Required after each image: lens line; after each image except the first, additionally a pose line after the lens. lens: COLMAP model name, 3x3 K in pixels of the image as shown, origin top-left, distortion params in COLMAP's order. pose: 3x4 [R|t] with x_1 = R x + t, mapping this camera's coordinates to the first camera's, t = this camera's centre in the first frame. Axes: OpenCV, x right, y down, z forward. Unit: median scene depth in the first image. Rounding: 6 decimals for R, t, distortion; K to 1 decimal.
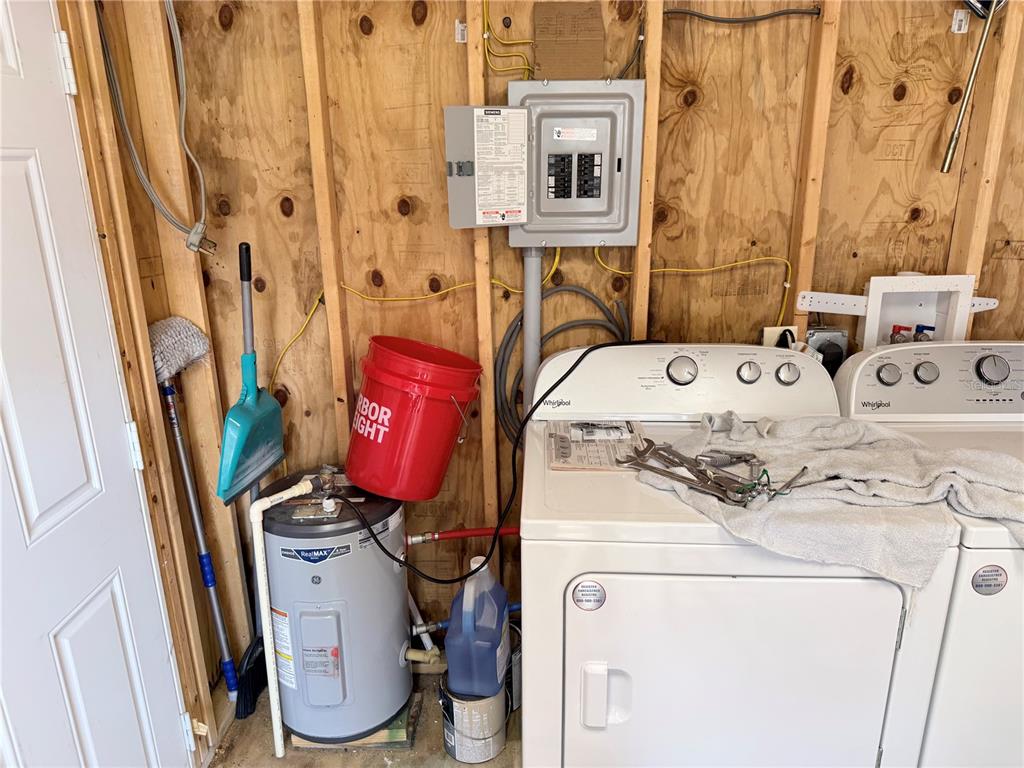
lens RADIAL K [[713.9, 0, 507.0], [0, 713.9, 392.3], [0, 0, 1]] dist [0.071085, -0.097241]
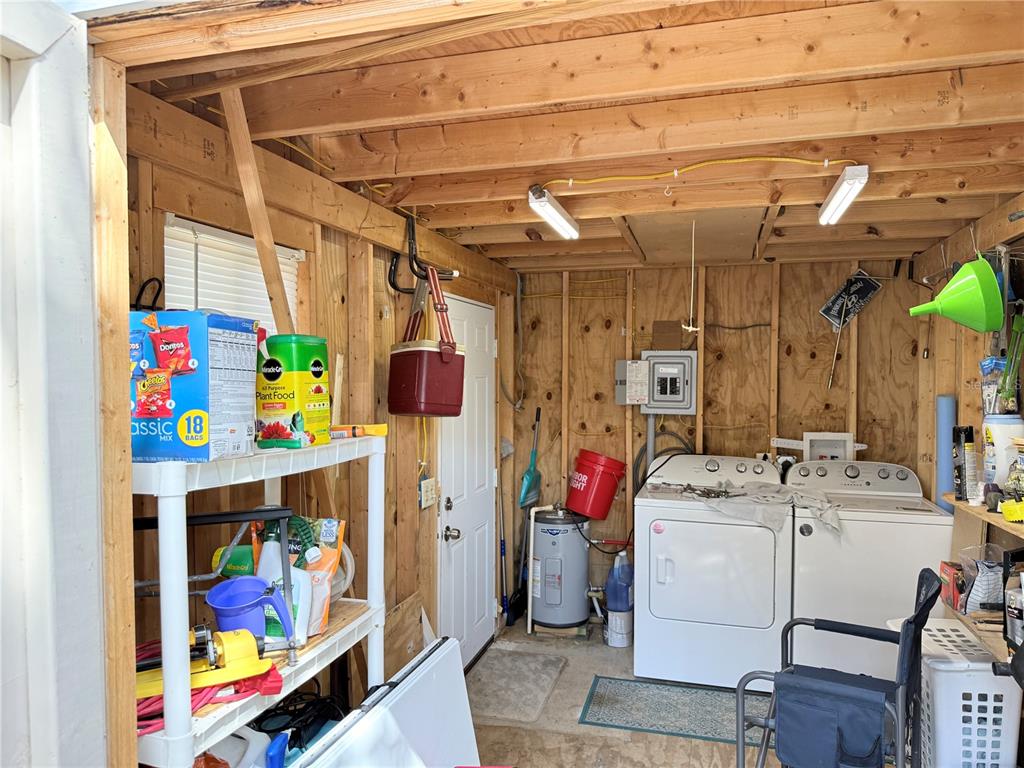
lens RADIAL K [[720.9, 0, 513.5], [0, 720.9, 391.4], [0, 0, 1]] dist [0.182078, -0.365211]
pose [[0.973063, 0.024141, -0.229271, 0.143103], [-0.086023, 0.960697, -0.263936, 0.399880], [0.213888, 0.276549, 0.936895, -1.375615]]
